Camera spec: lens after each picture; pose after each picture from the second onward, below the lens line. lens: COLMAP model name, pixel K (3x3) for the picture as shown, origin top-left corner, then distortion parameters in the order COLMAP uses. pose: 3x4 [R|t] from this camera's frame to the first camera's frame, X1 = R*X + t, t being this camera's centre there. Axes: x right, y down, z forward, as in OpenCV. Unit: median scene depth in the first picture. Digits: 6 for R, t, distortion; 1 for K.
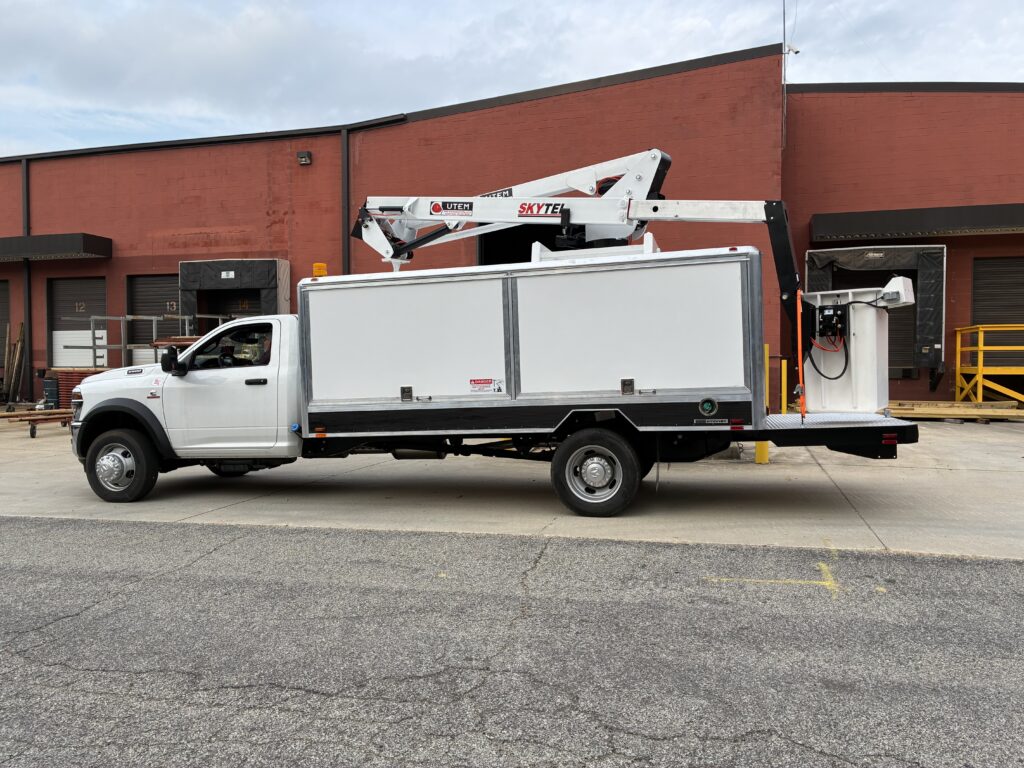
lens RADIAL K [[754.9, 0, 513.4], [0, 754.9, 383.3], [0, 0, 1]] dist [0.006647, -0.009005]
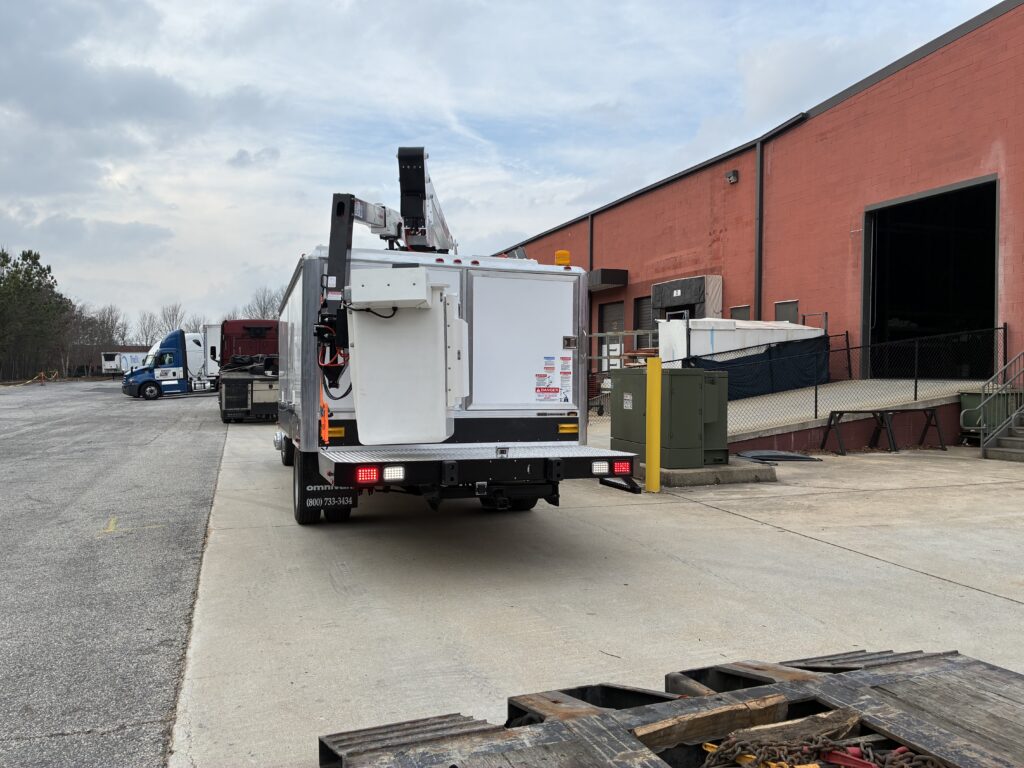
lens RADIAL K [[754.9, 0, 511.6], [0, 754.9, 388.3], [0, 0, 1]] dist [0.006647, -0.009005]
pose [[0.597990, 0.021766, -0.801208, 0.402289], [-0.019366, 0.999732, 0.012706, -0.010174], [0.801270, 0.007918, 0.598251, 0.124765]]
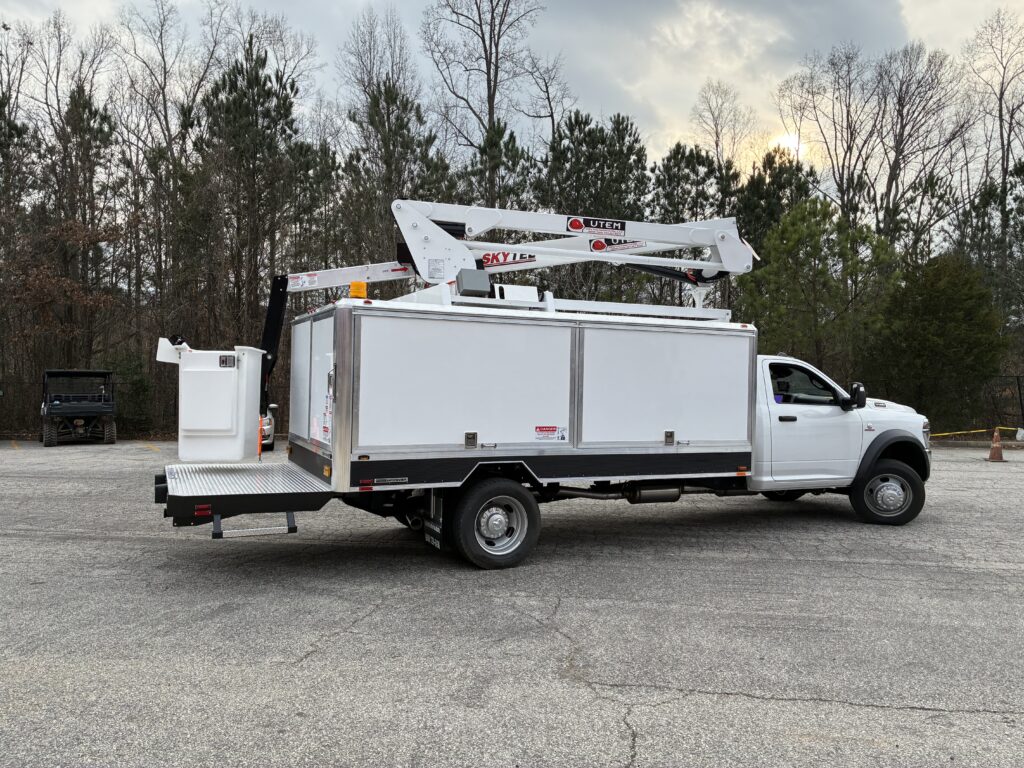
lens RADIAL K [[845.4, 0, 512.3], [0, 845.4, 380.8], [0, 0, 1]] dist [0.001248, -0.001440]
pose [[0.761423, 0.066820, 0.644802, -0.378801], [-0.016094, 0.996315, -0.084243, 0.013642], [-0.648055, 0.053767, 0.759693, 0.093351]]
